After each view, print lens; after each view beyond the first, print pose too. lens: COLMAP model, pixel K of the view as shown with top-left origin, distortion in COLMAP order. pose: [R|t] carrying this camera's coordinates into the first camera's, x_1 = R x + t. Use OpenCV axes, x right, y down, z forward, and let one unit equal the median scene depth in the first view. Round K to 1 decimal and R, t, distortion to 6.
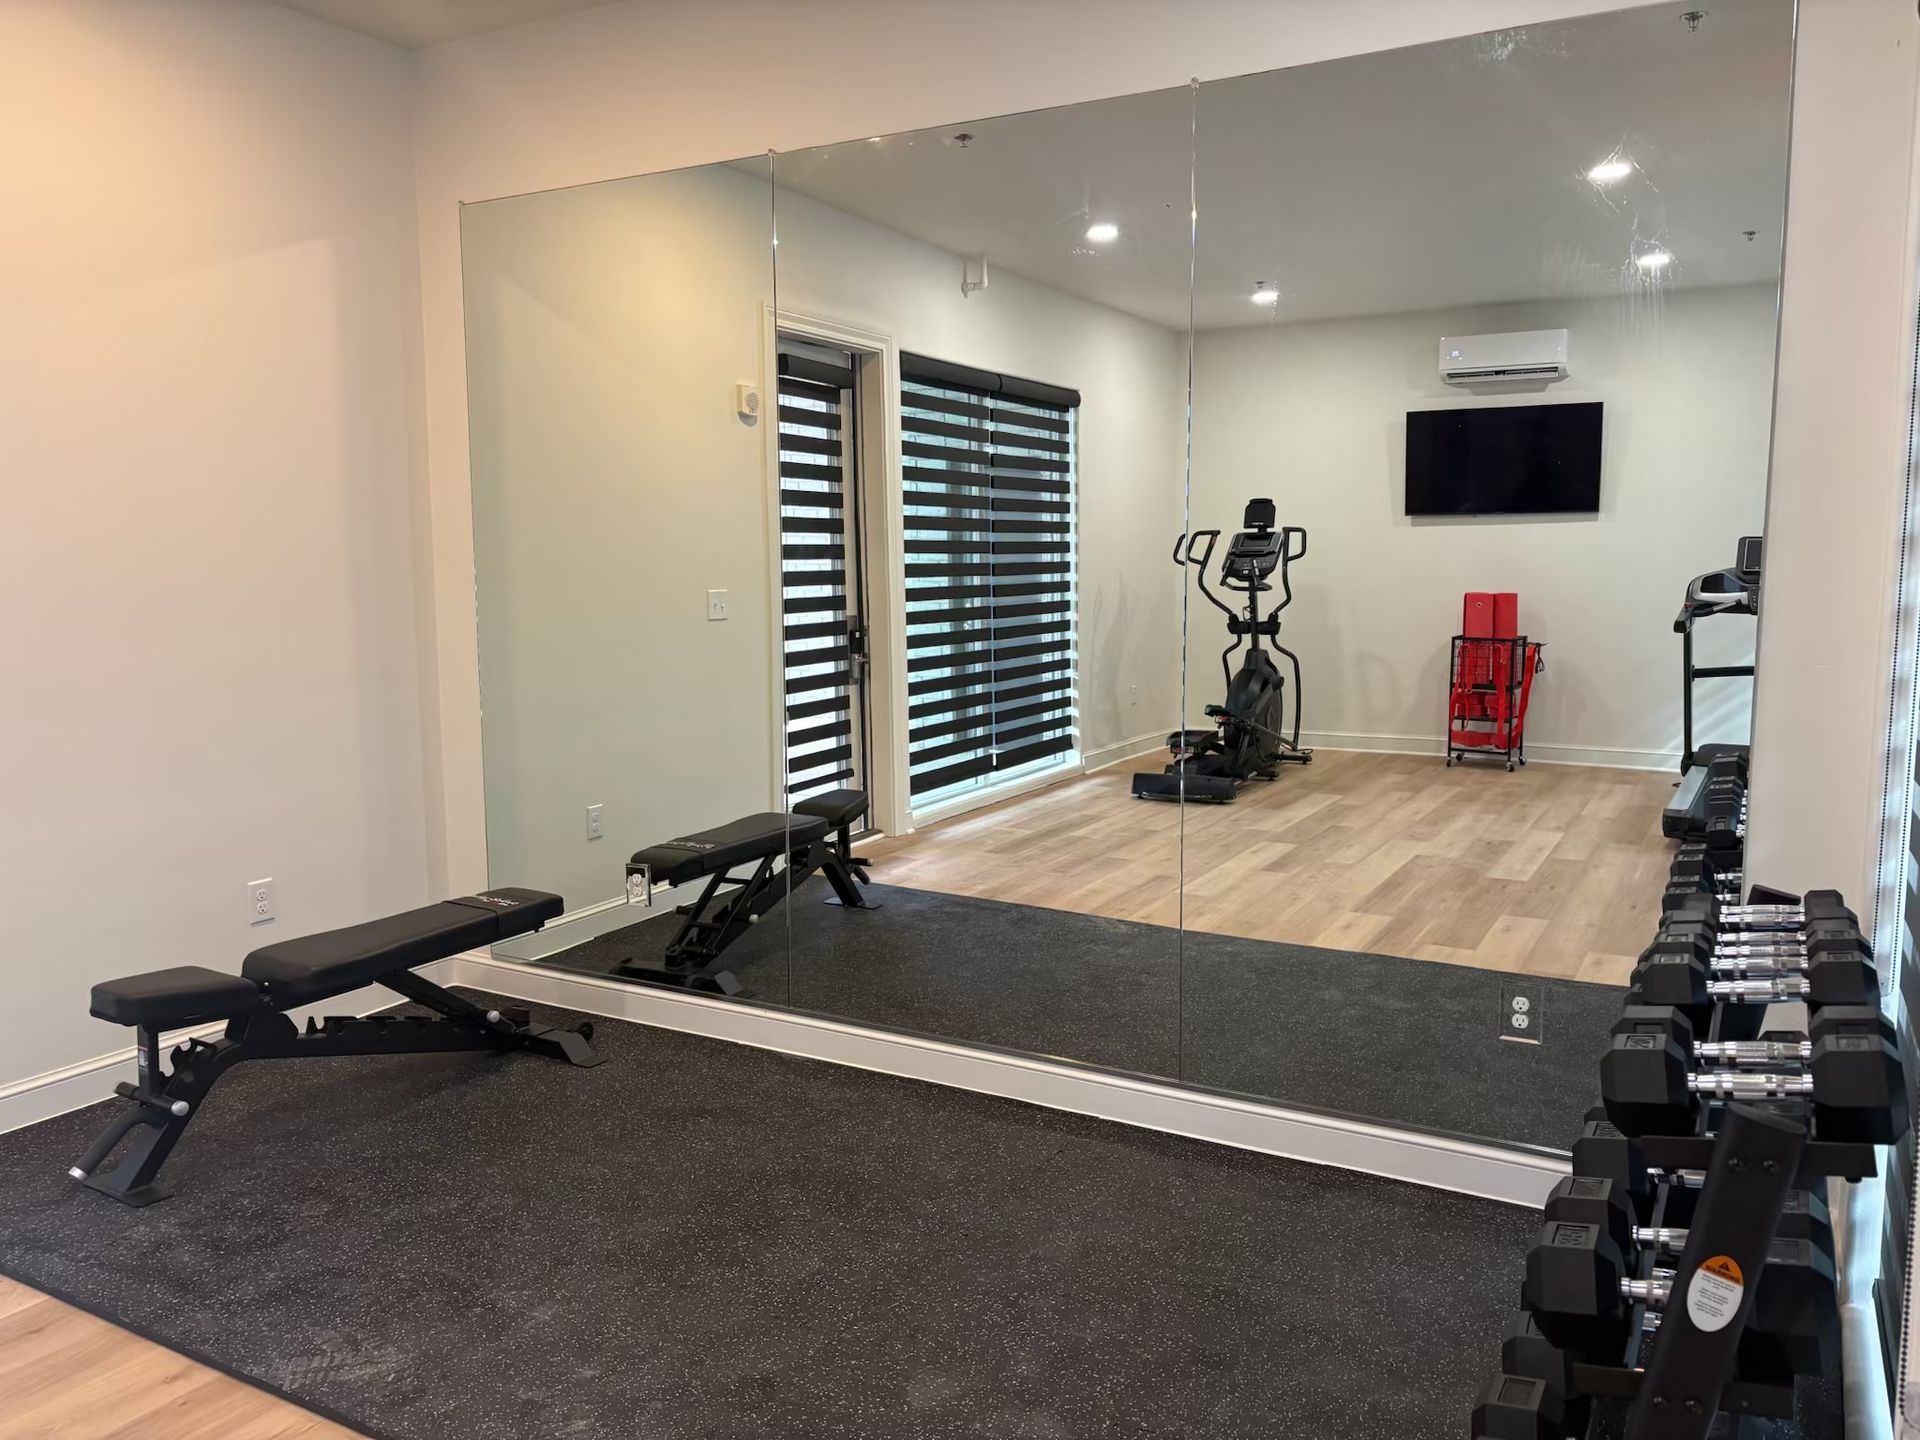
lens RADIAL K [[1472.7, 0, 964.2], [0, 1472.7, 721.2], [0, 0, 1]] dist [0.012021, 0.003982]
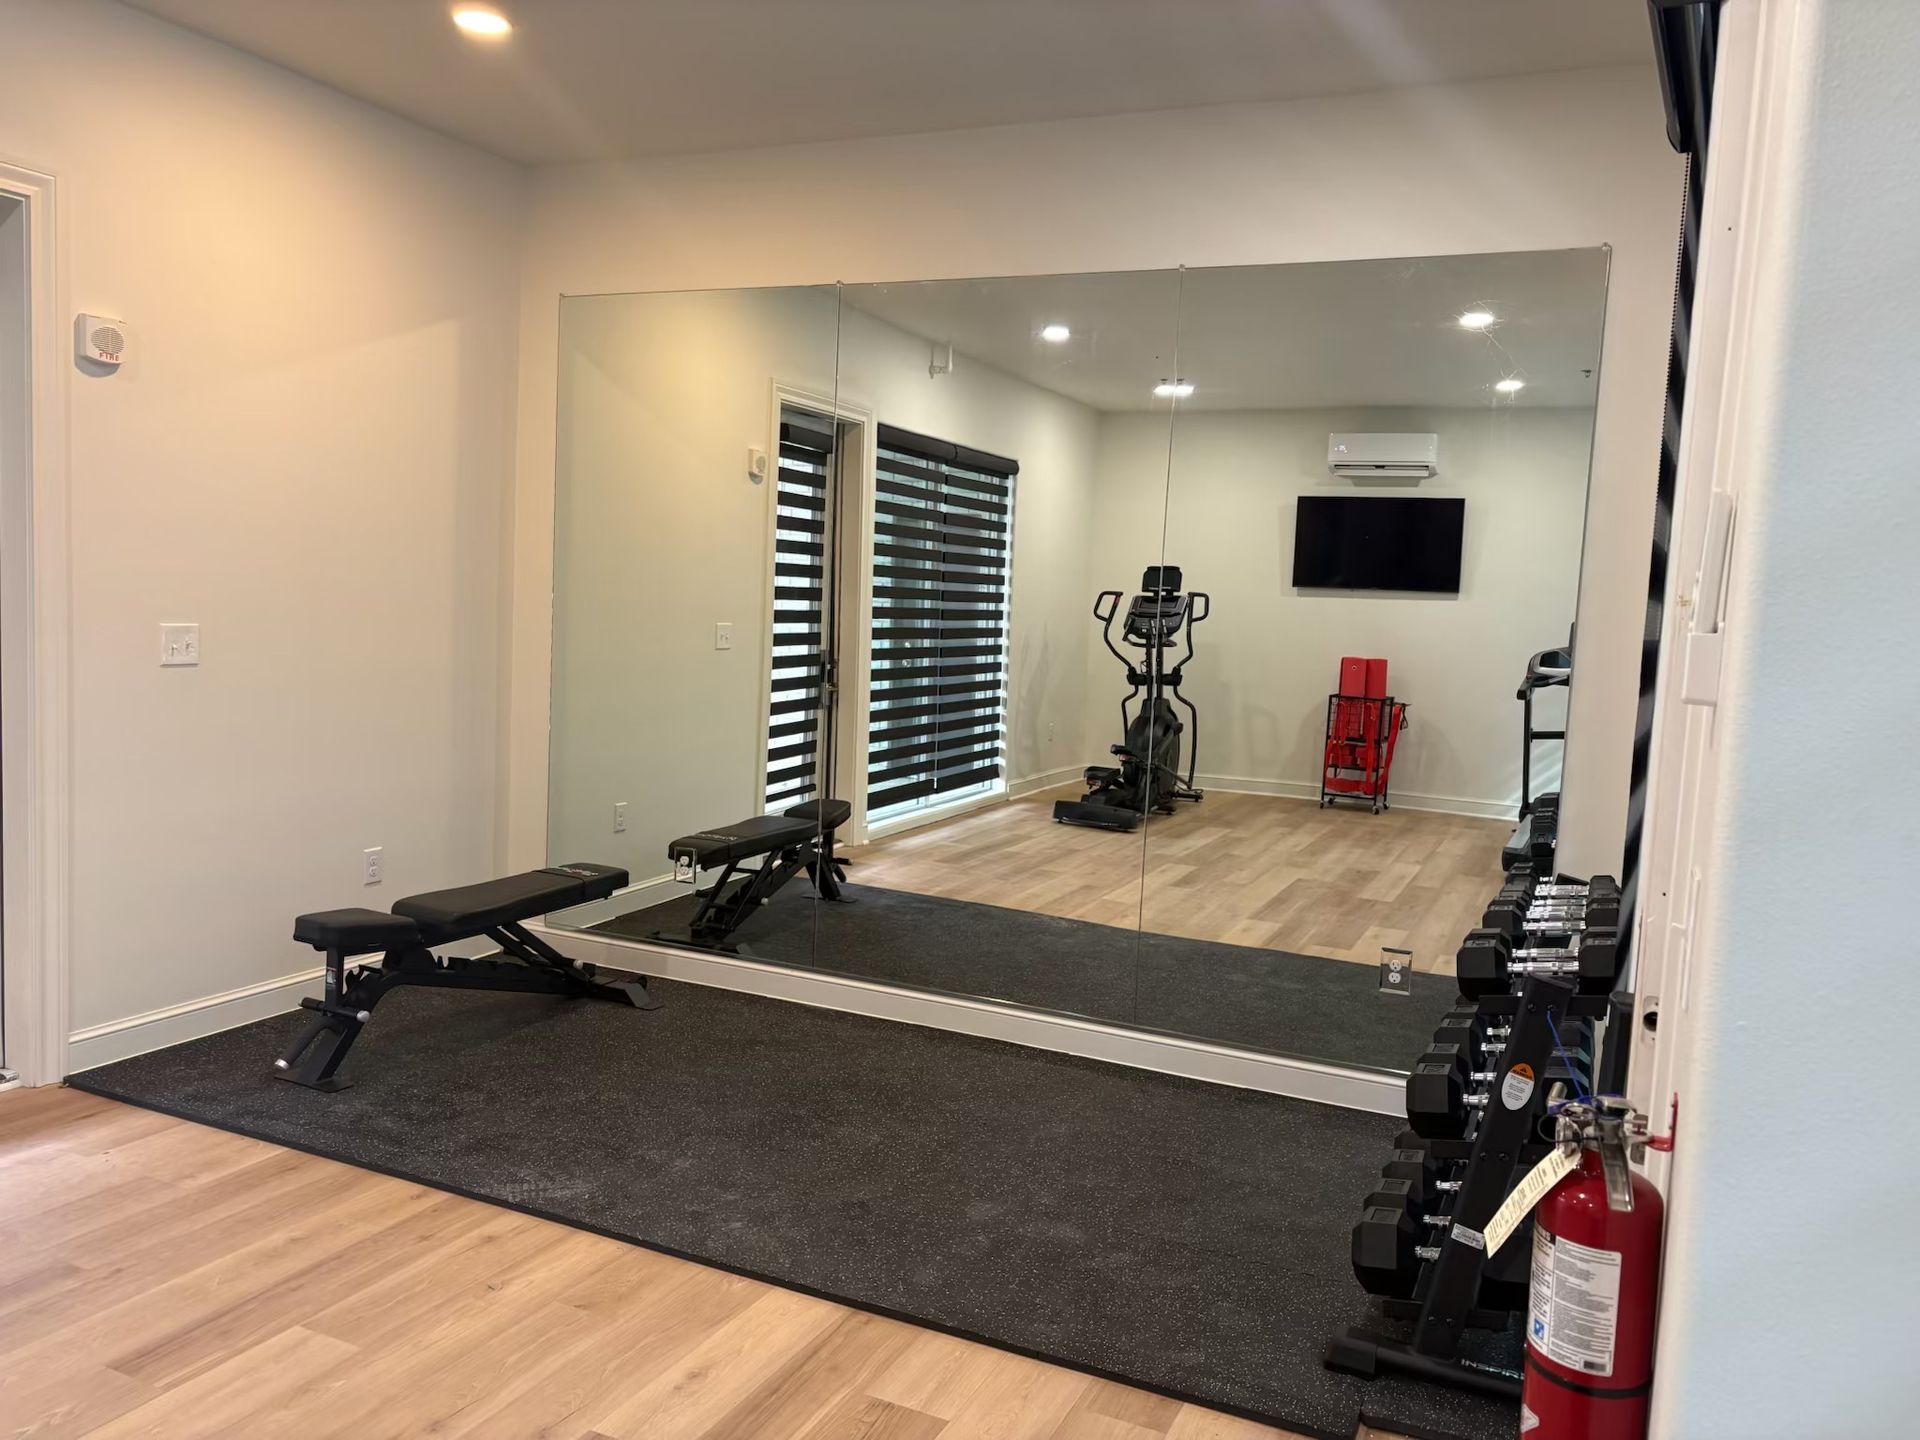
lens RADIAL K [[1472.7, 0, 964.2], [0, 1472.7, 721.2], [0, 0, 1]] dist [0.012021, 0.003982]
pose [[0.995088, 0.046211, 0.087547, -0.068375], [-0.043915, 0.998643, -0.027977, 0.010855], [-0.088721, 0.023995, 0.995767, -0.149861]]
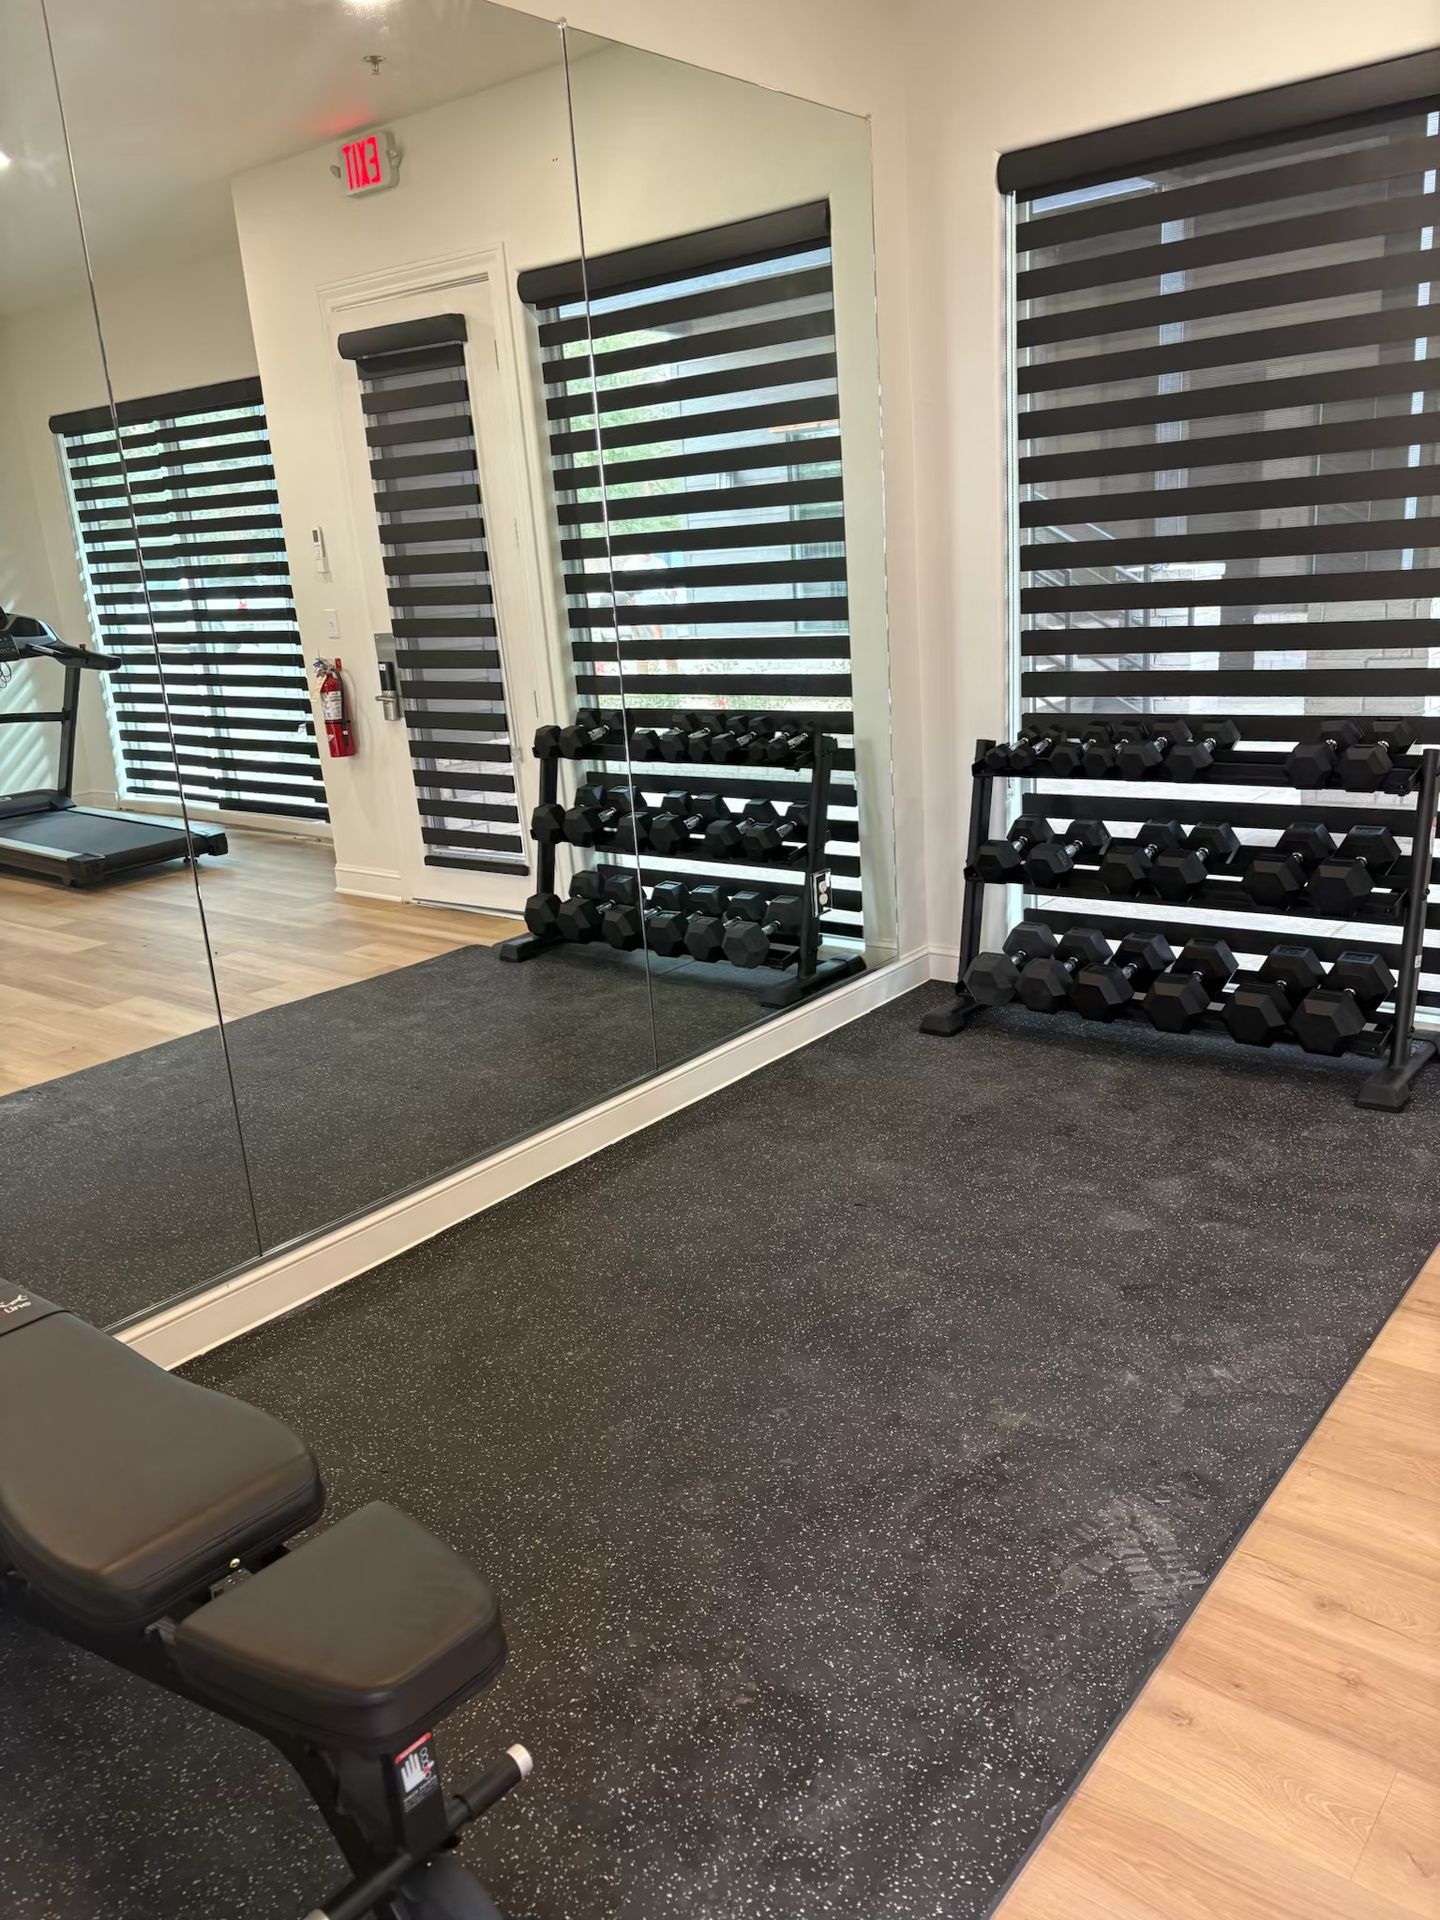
lens RADIAL K [[1429.7, 0, 730.1], [0, 1429.7, 1008.5], [0, 0, 1]] dist [0.074113, -0.101945]
pose [[0.151644, -0.309830, 0.938621, -0.428743], [0.177278, 0.942730, 0.282546, -0.043412], [-0.972408, 0.123551, 0.197886, 0.394675]]
